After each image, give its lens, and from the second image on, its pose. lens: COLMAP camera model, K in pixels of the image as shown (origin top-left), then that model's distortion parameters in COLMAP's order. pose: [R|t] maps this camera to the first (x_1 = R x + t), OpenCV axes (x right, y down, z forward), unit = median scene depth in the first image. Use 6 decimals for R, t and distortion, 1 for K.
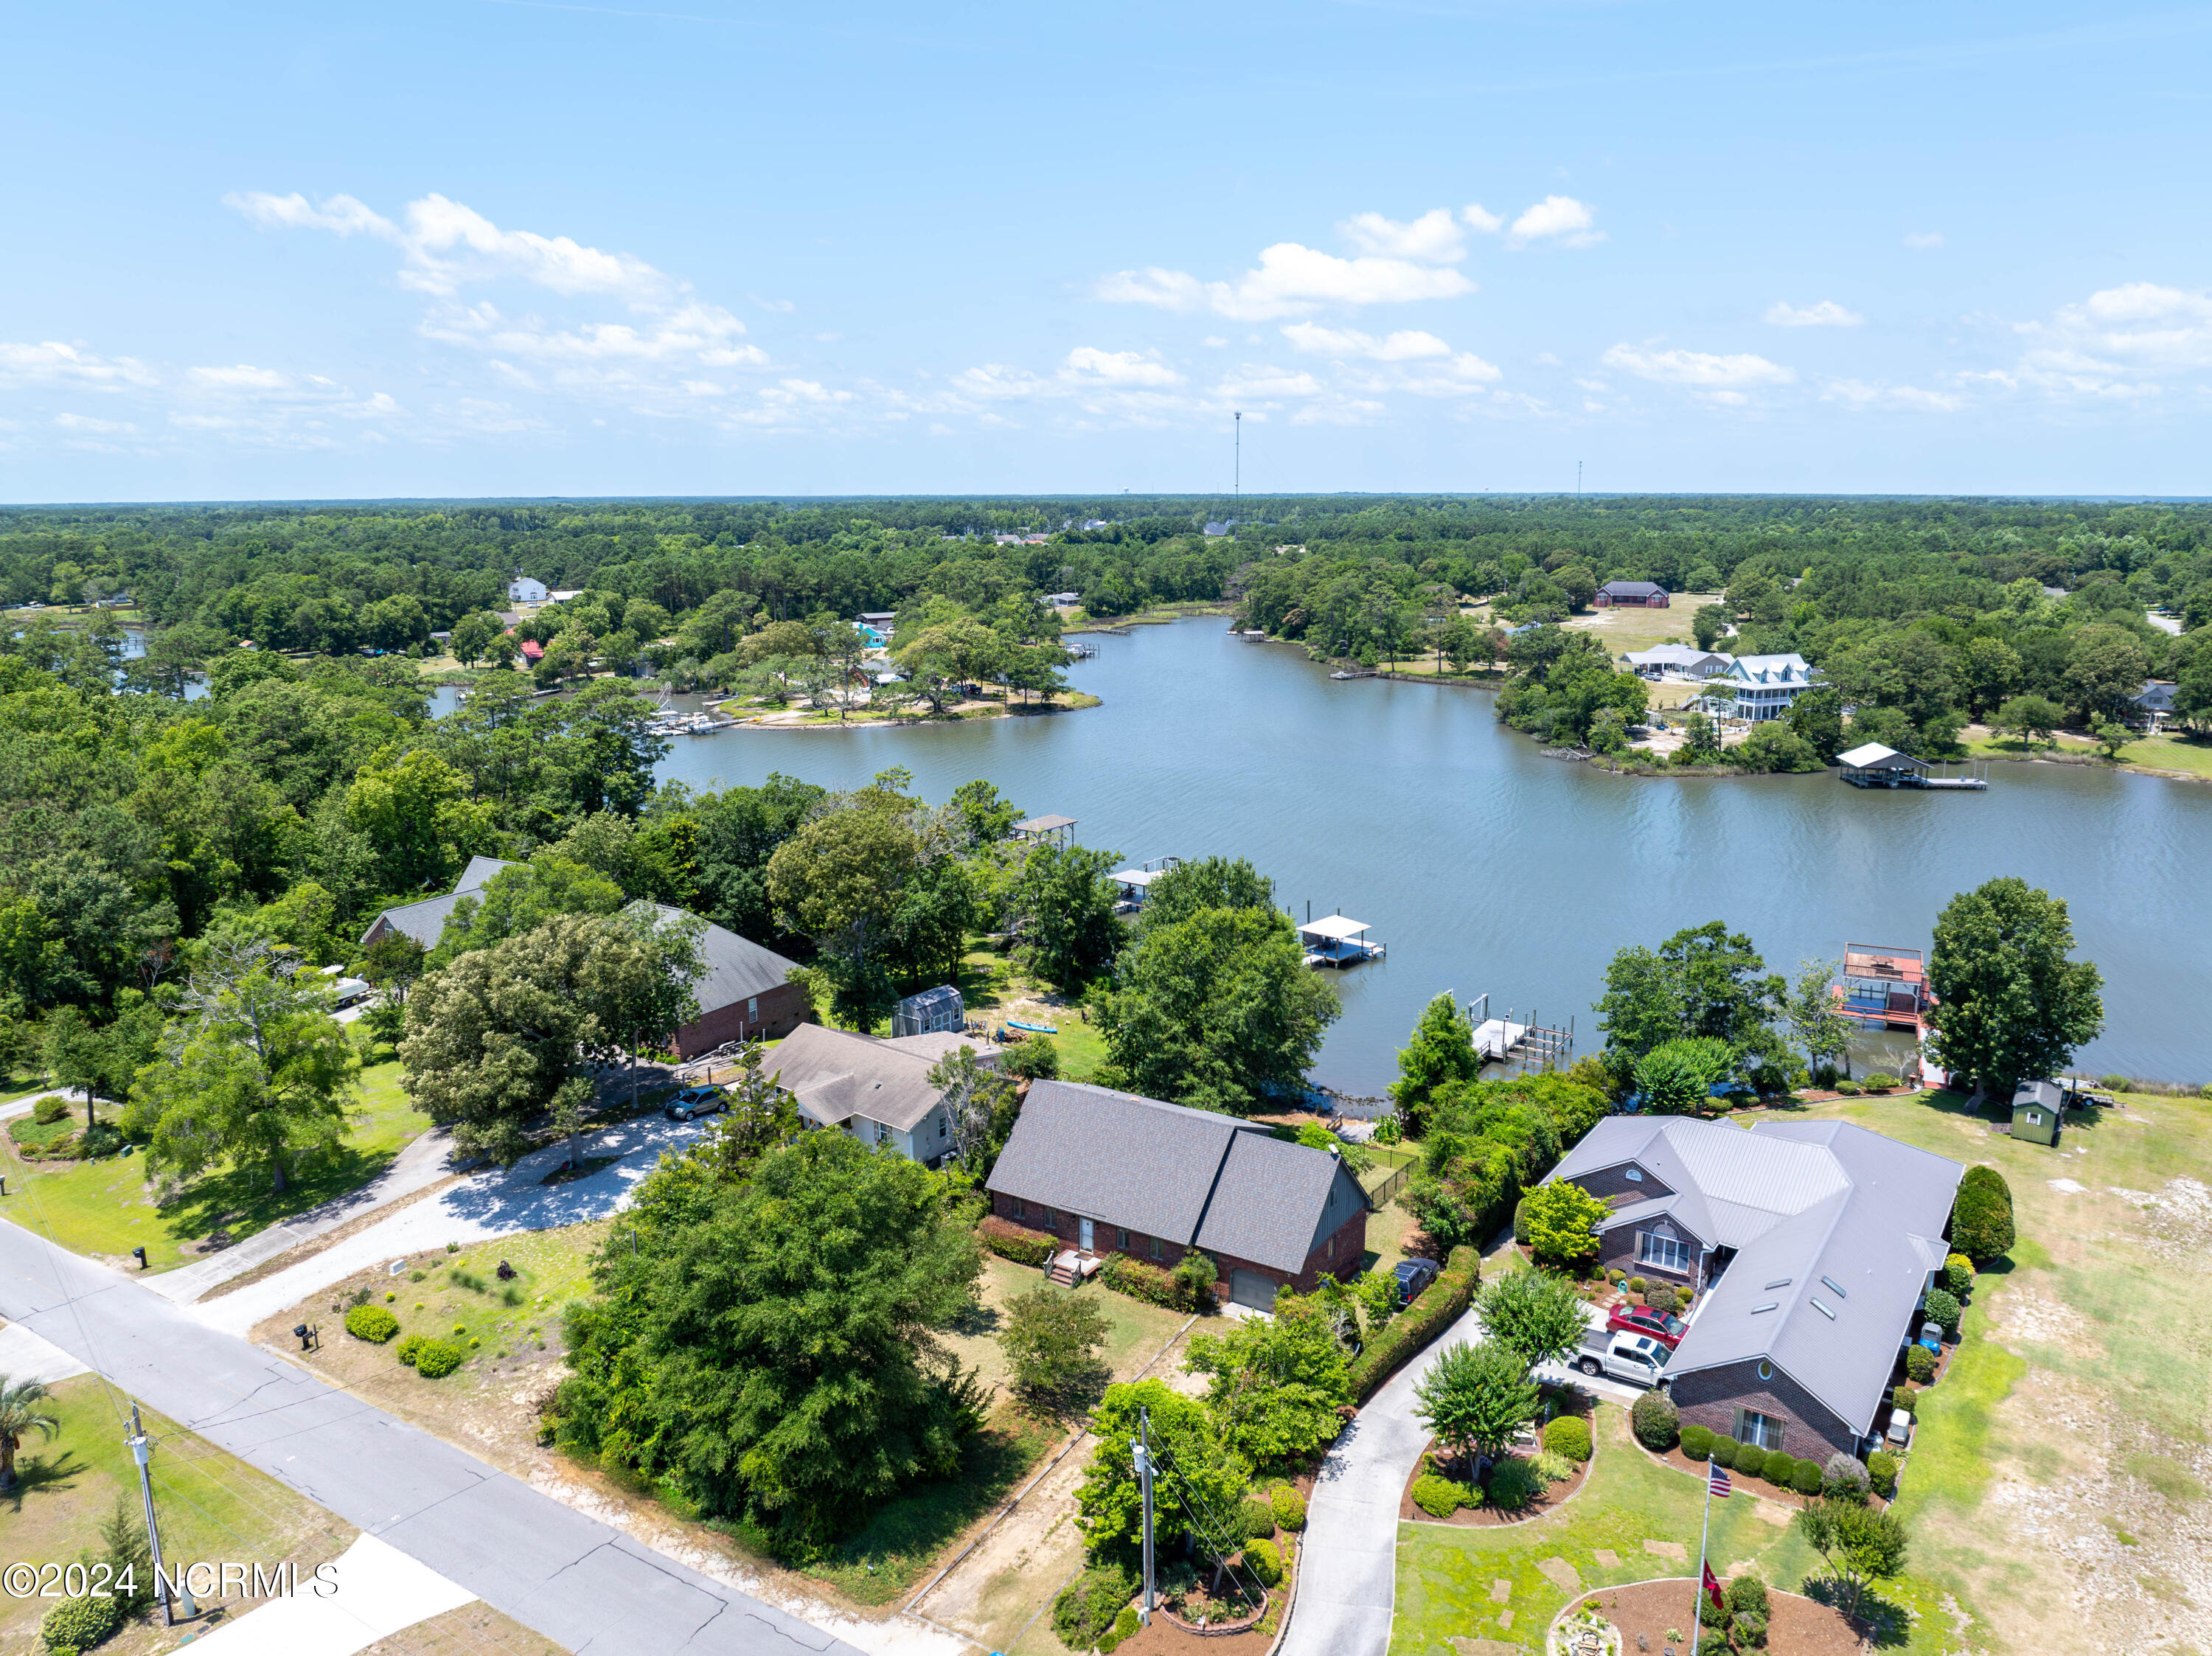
lens RADIAL K [[1549.9, 0, 1127.2], [0, 1549.9, 815.8], [0, 0, 1]] dist [-0.035695, -0.008211]
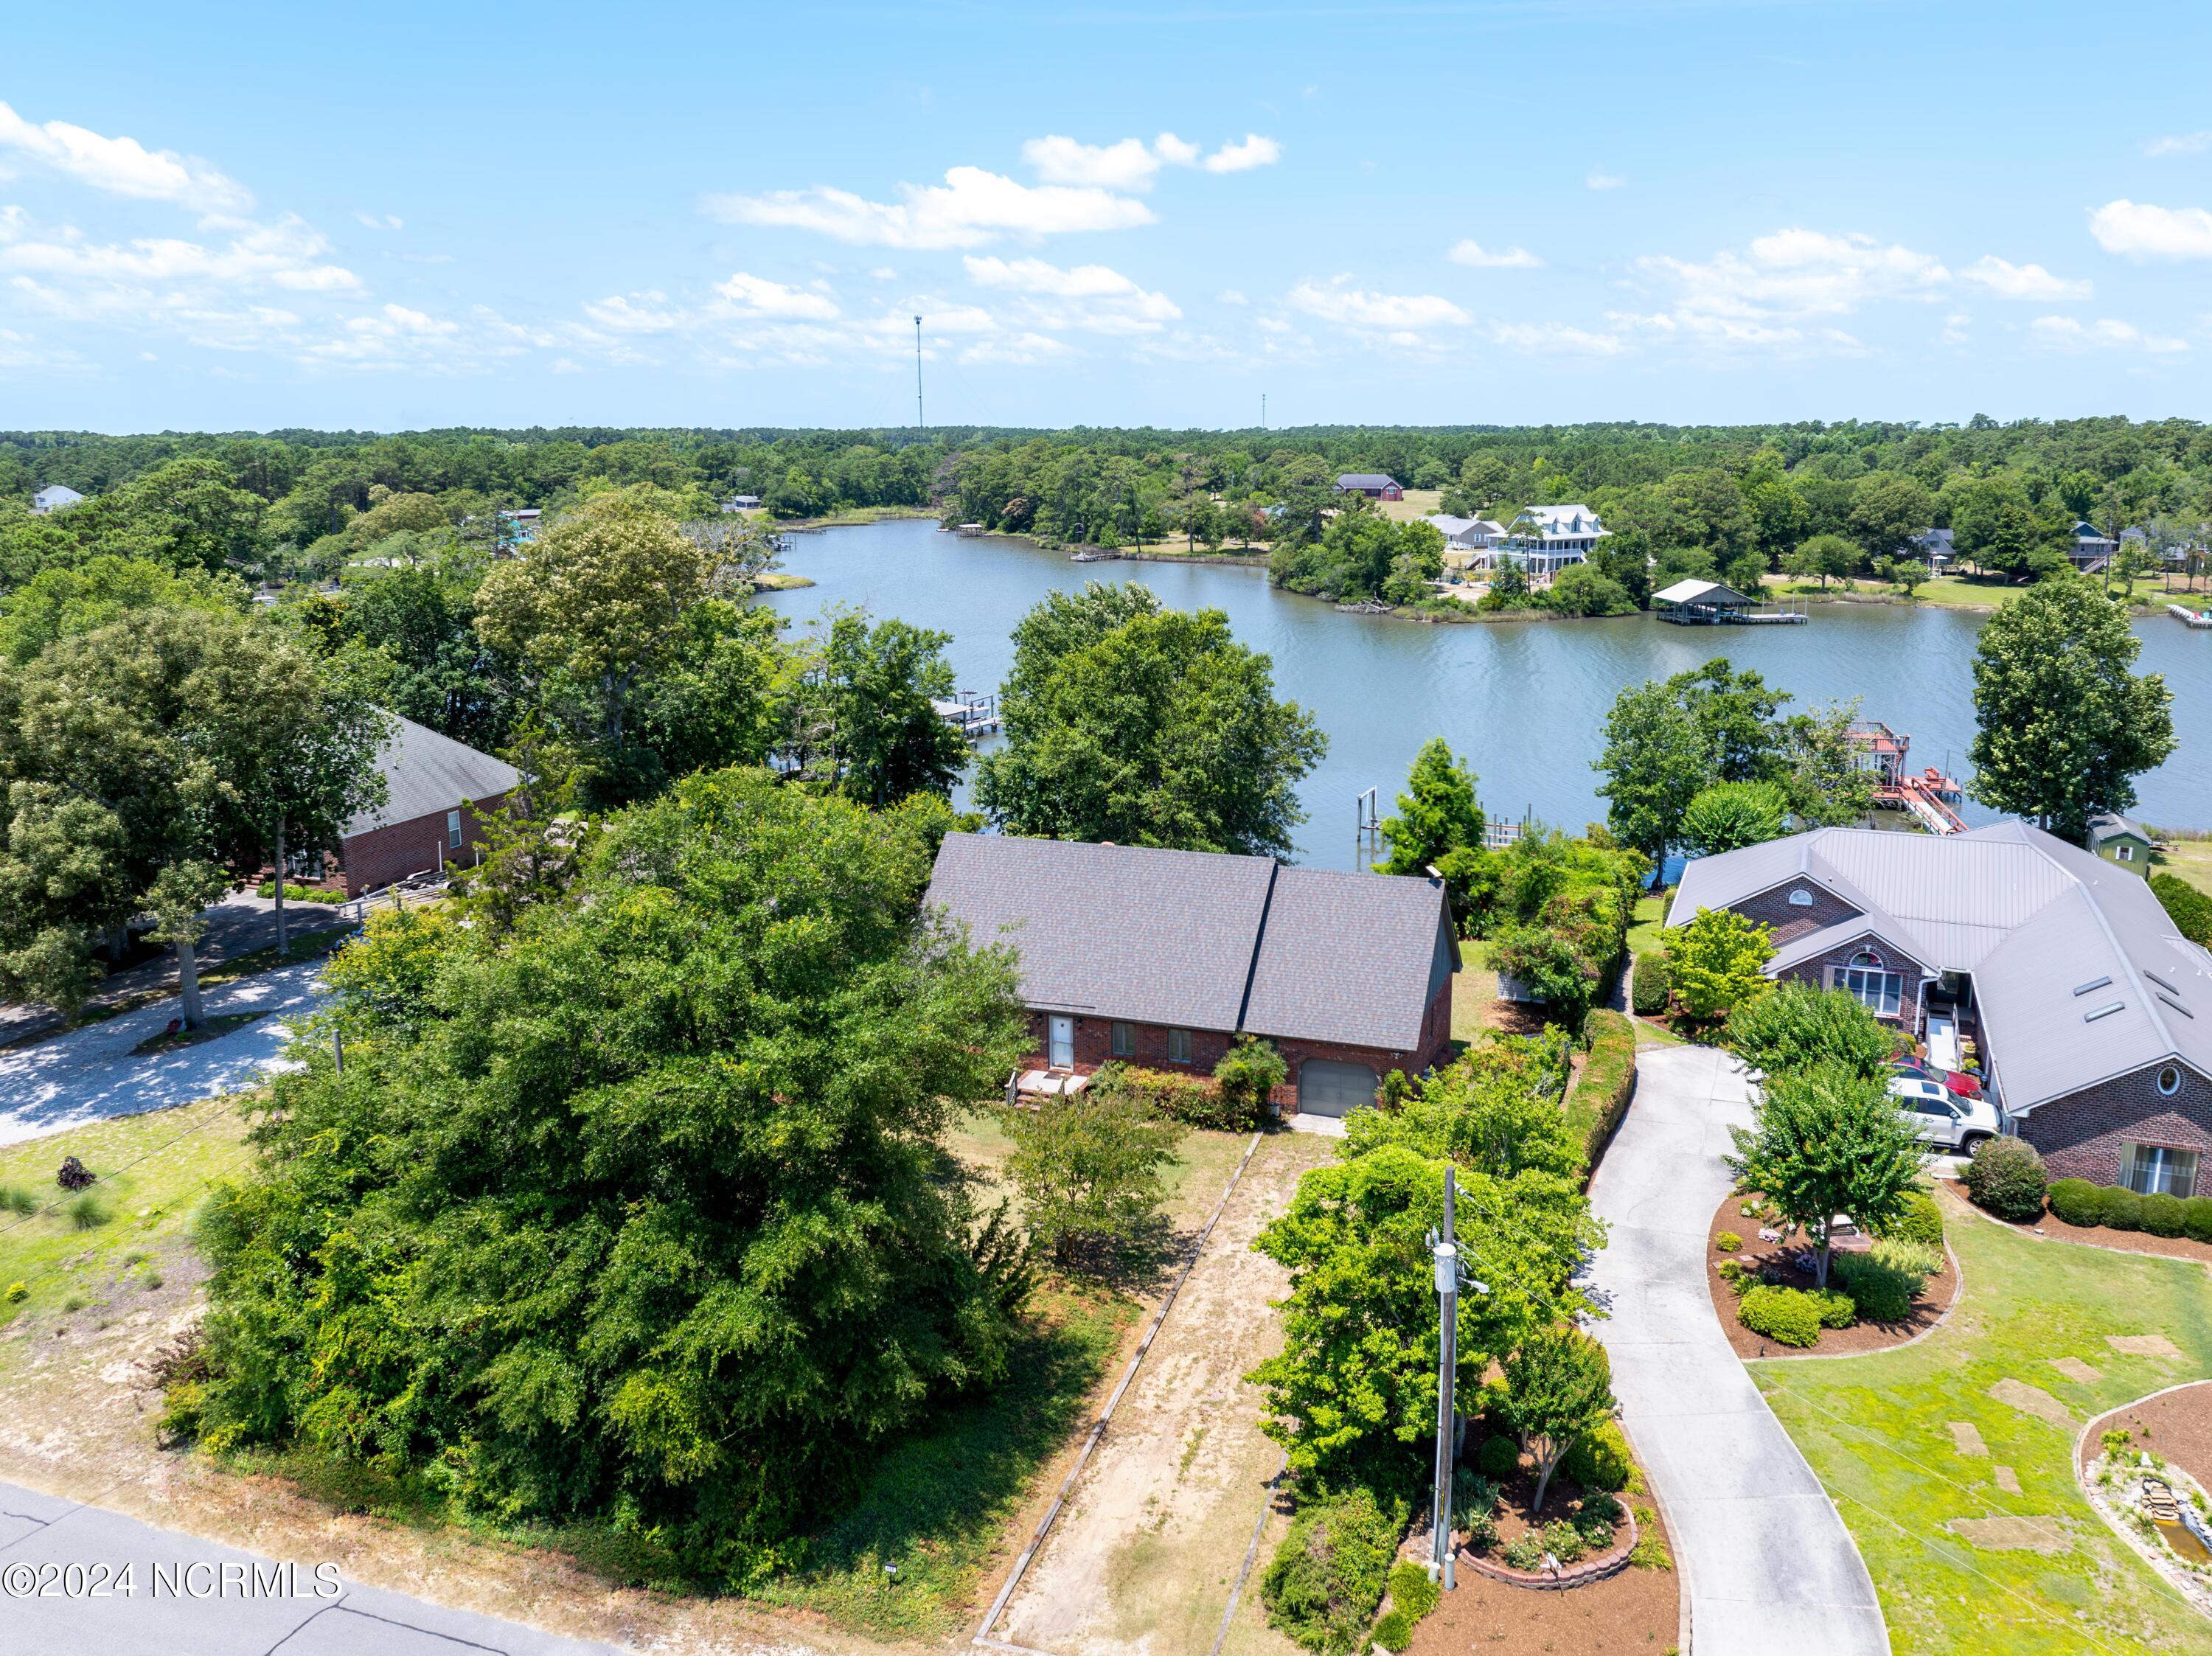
lens RADIAL K [[1655.5, 0, 1180.1], [0, 1655.5, 757.3], [0, 0, 1]] dist [-0.026376, -0.016885]
pose [[0.972722, -0.044858, 0.227597, -0.127107], [0.048040, 0.998810, -0.008457, 0.154746], [-0.226946, 0.019160, 0.973719, 0.297027]]
